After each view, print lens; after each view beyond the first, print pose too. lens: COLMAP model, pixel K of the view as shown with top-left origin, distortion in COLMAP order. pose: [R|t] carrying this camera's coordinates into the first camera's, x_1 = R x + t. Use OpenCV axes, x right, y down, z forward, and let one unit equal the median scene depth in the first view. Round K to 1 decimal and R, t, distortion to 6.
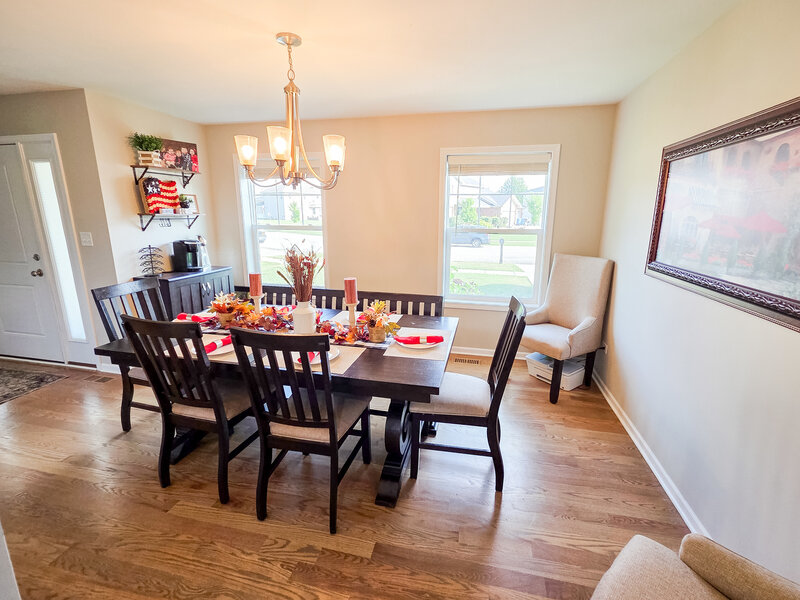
lens RADIAL K [[348.6, 0, 415.3], [0, 348.6, 286.9], [0, 0, 1]] dist [0.000777, 0.001576]
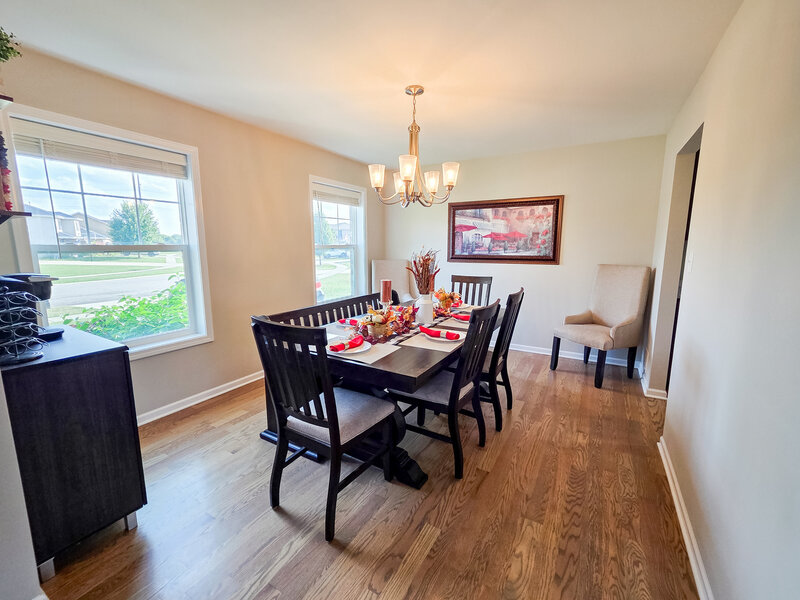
lens RADIAL K [[325.9, 0, 403.8], [0, 325.9, 299.7], [0, 0, 1]] dist [0.001329, -0.000892]
pose [[0.332059, -0.158185, 0.929900, -1.090335], [0.198004, 0.975563, 0.095247, -0.049127], [-0.922243, 0.152497, 0.355266, 0.496172]]
